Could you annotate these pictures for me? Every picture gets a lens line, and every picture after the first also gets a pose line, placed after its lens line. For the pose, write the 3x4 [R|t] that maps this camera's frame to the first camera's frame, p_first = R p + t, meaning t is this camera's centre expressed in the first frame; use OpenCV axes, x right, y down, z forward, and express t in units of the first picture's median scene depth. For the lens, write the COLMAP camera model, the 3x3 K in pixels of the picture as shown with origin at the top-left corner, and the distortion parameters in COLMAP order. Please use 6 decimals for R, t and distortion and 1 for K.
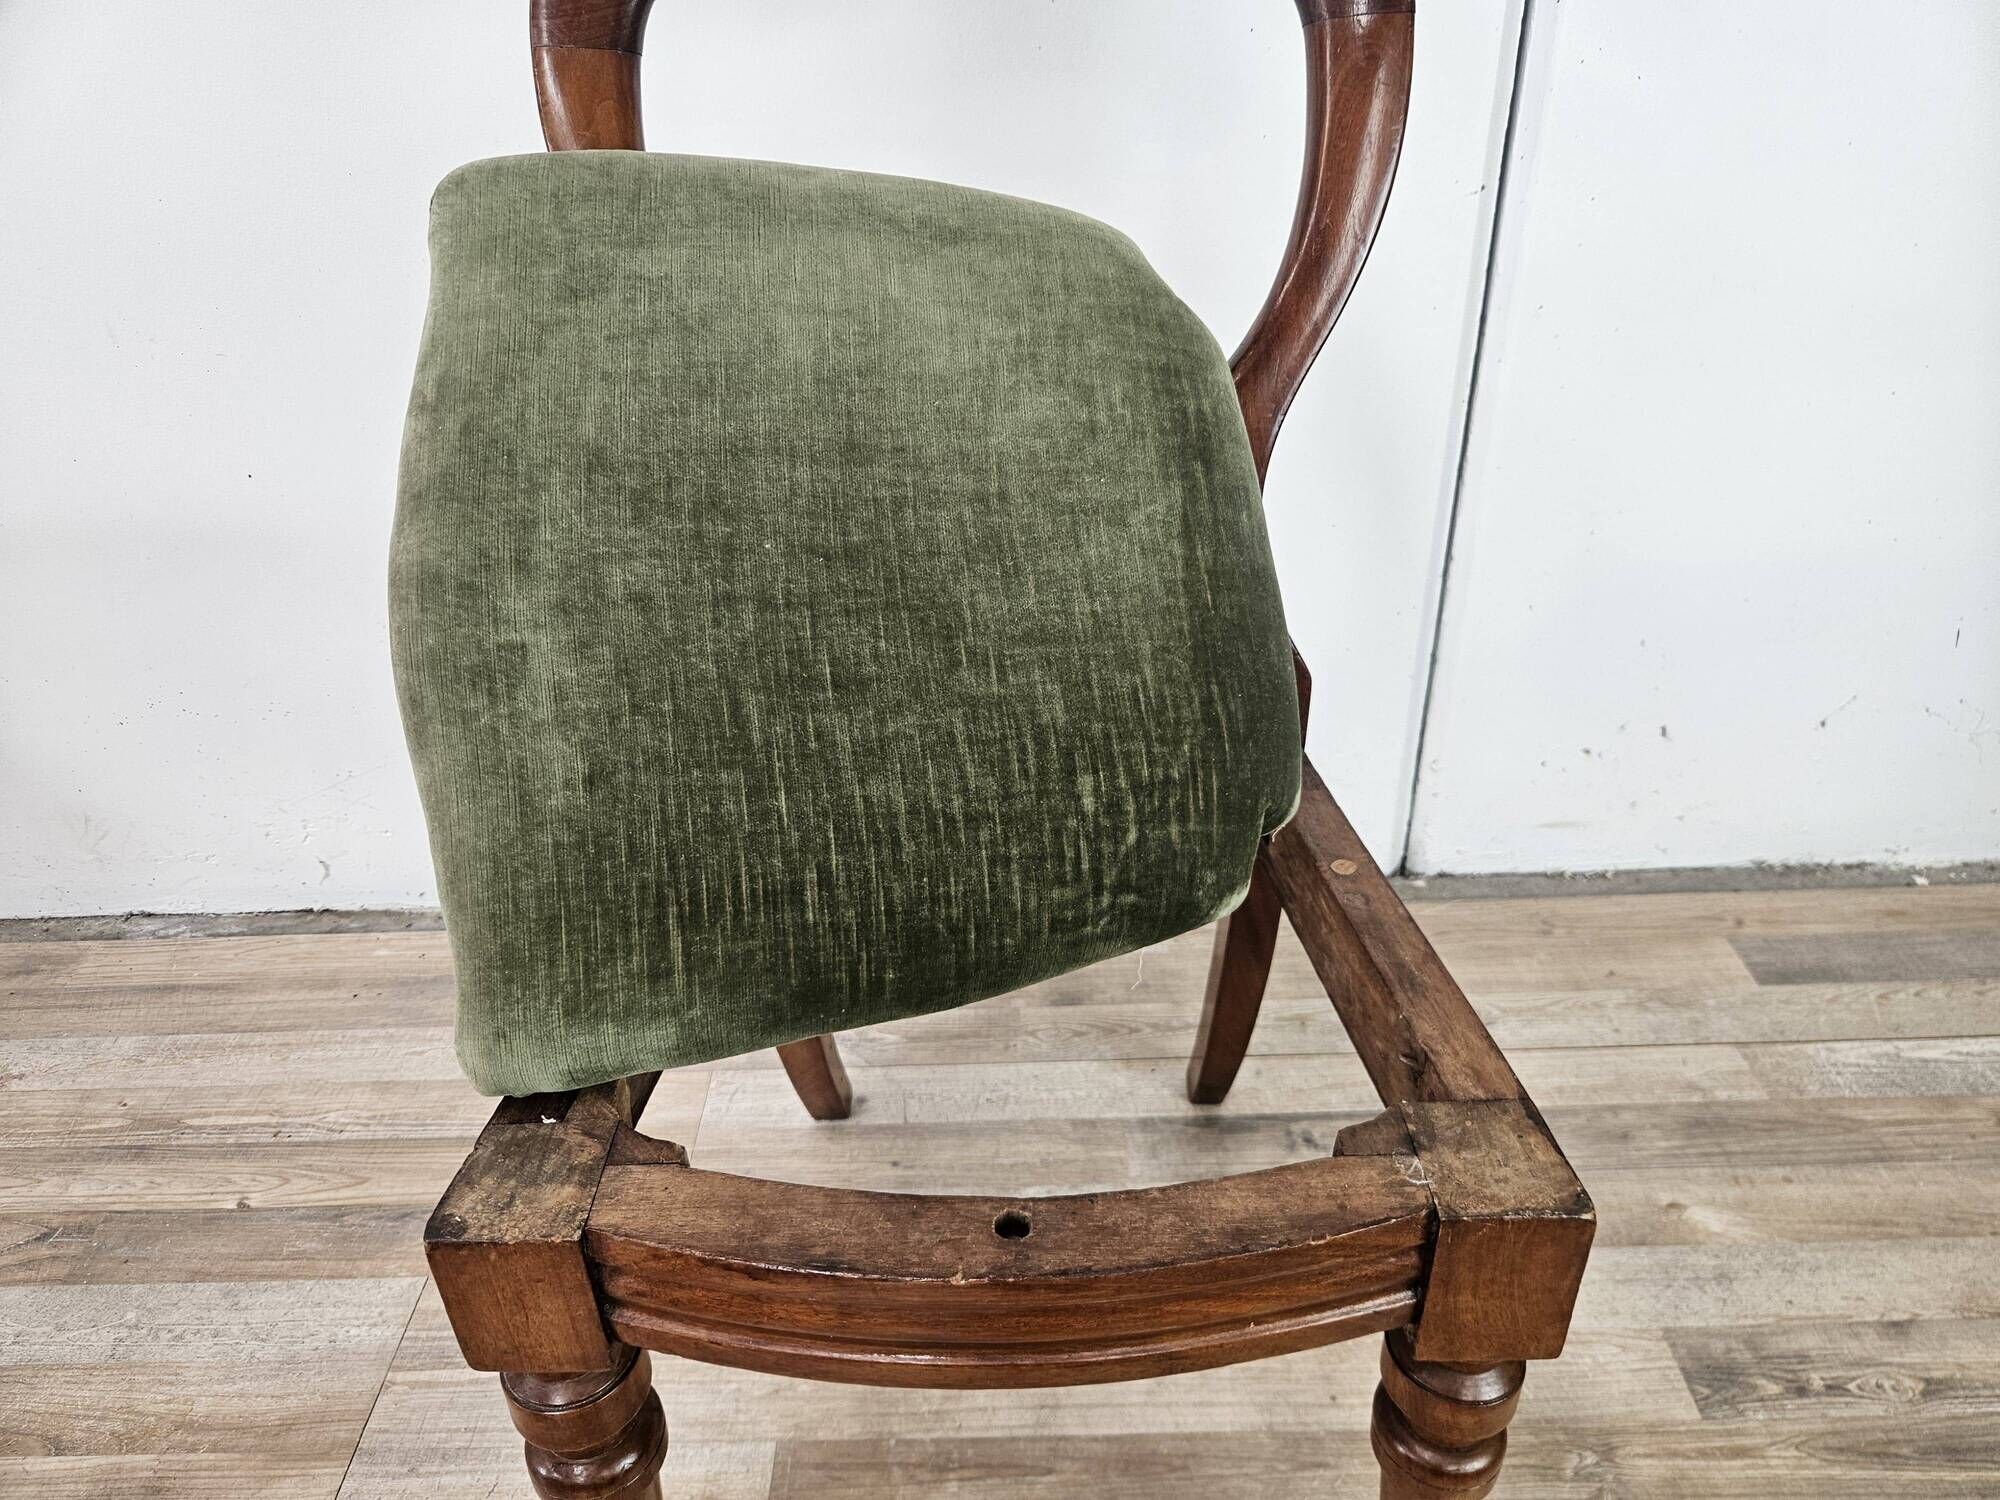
lens RADIAL K [[1399.1, 0, 1007.2], [0, 1399.1, 742.7], [0, 0, 1]] dist [0.074061, -0.074953]
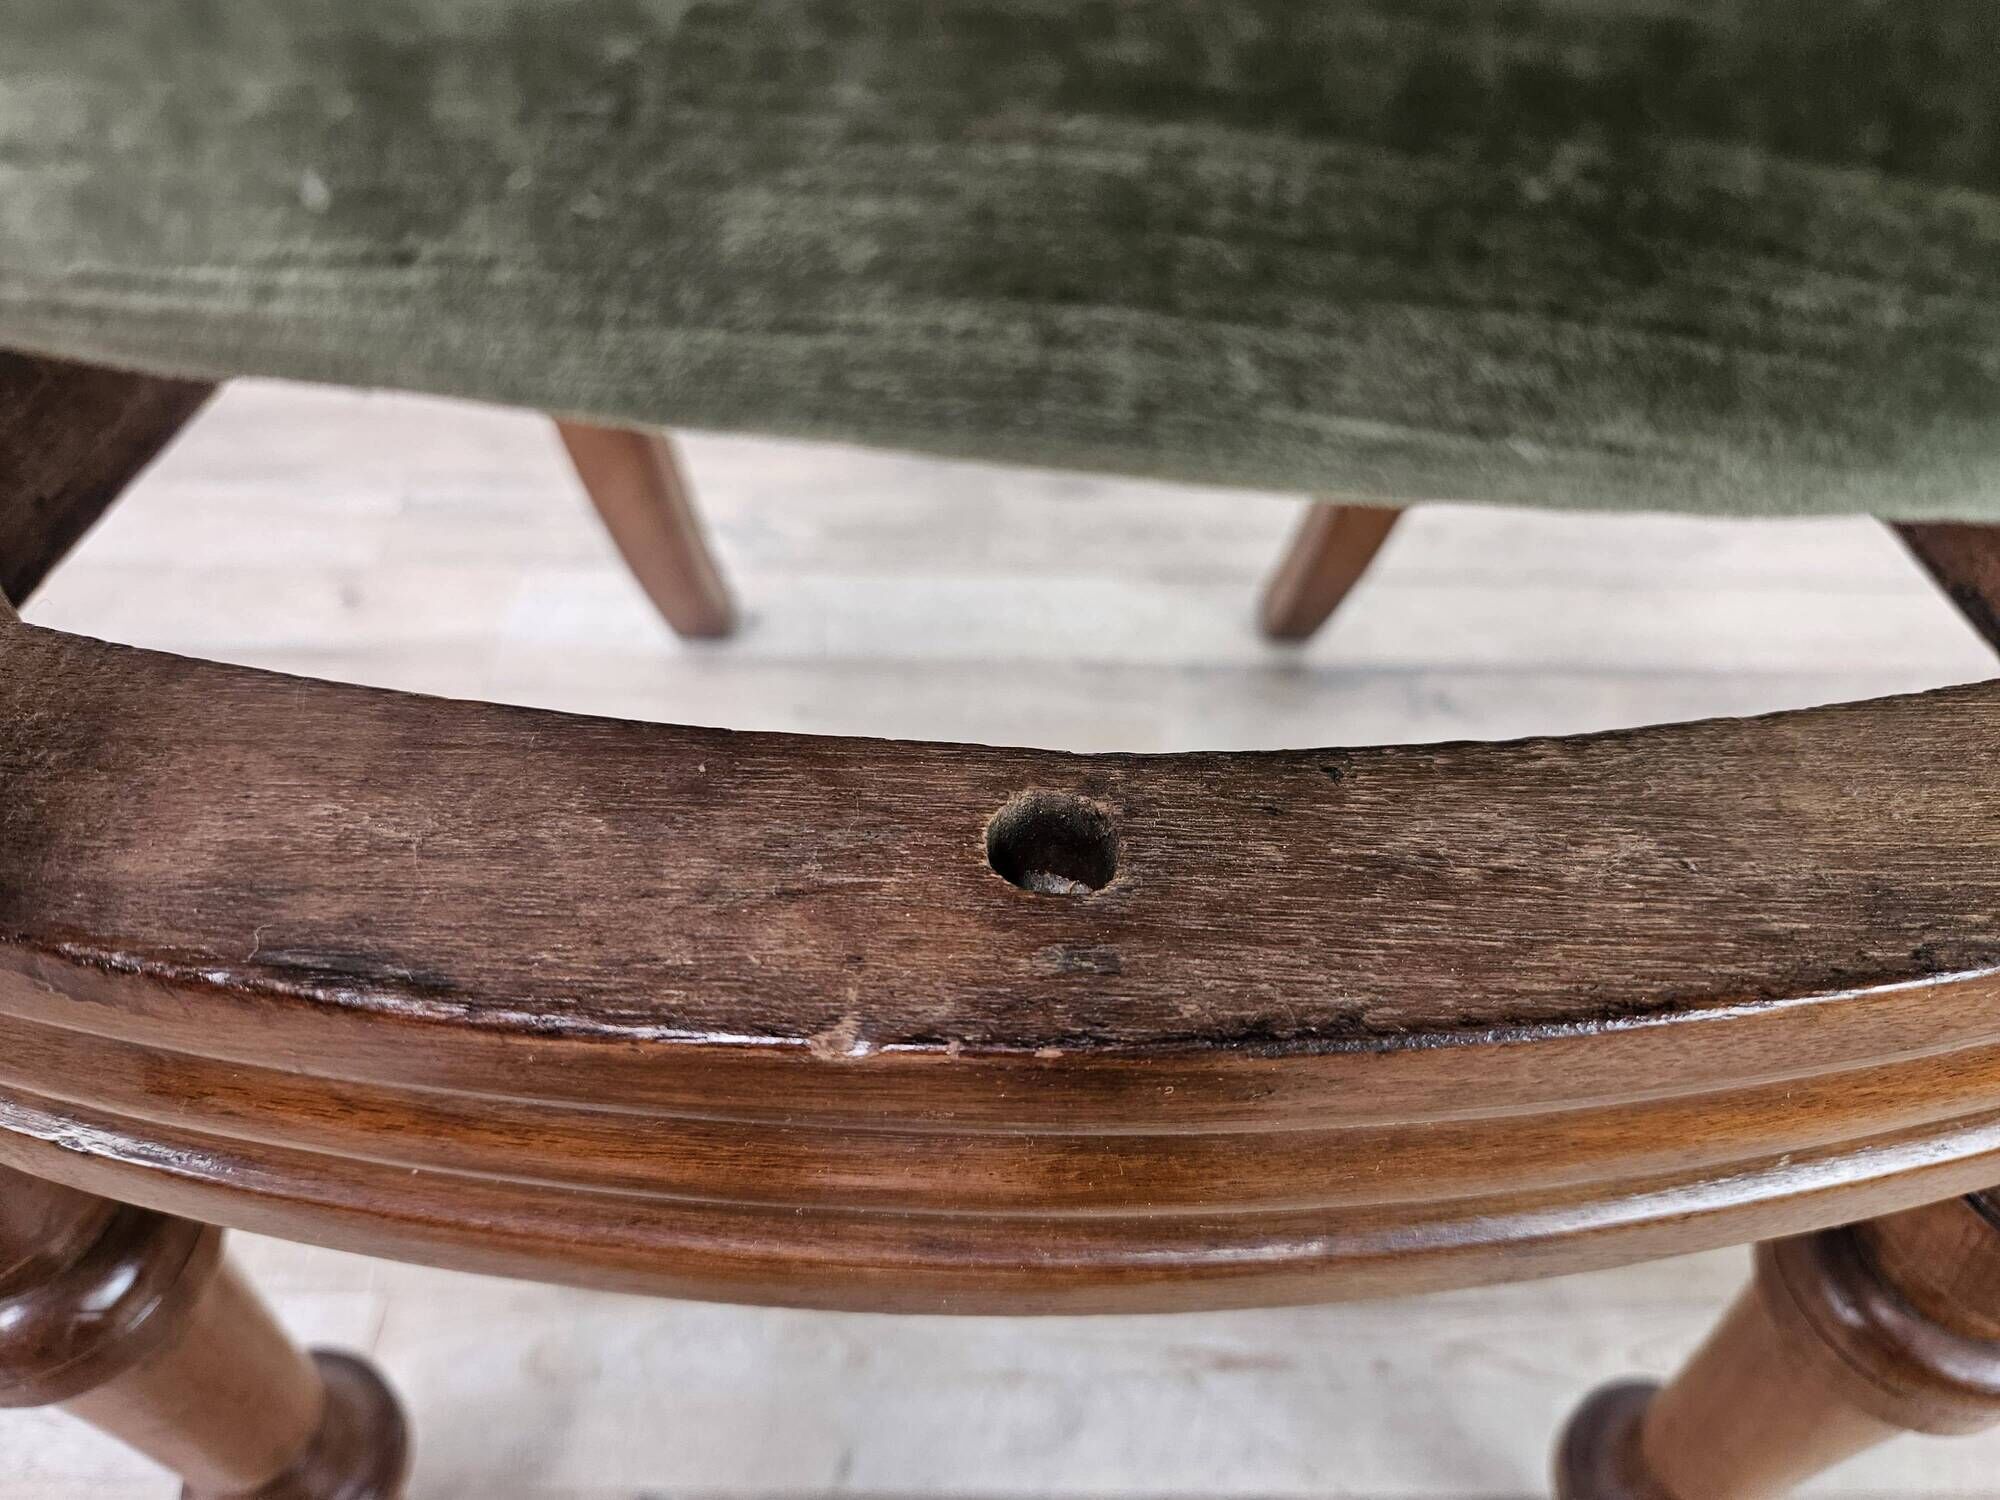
lens RADIAL K [[1392.5, 0, 983.0], [0, 1392.5, 750.7], [0, 0, 1]] dist [0.035925, -0.048686]
pose [[0.999042, 0.039219, 0.019424, -0.015606], [-0.043162, 0.956363, 0.288974, 0.246977], [-0.007243, -0.289536, 0.957140, 0.745734]]
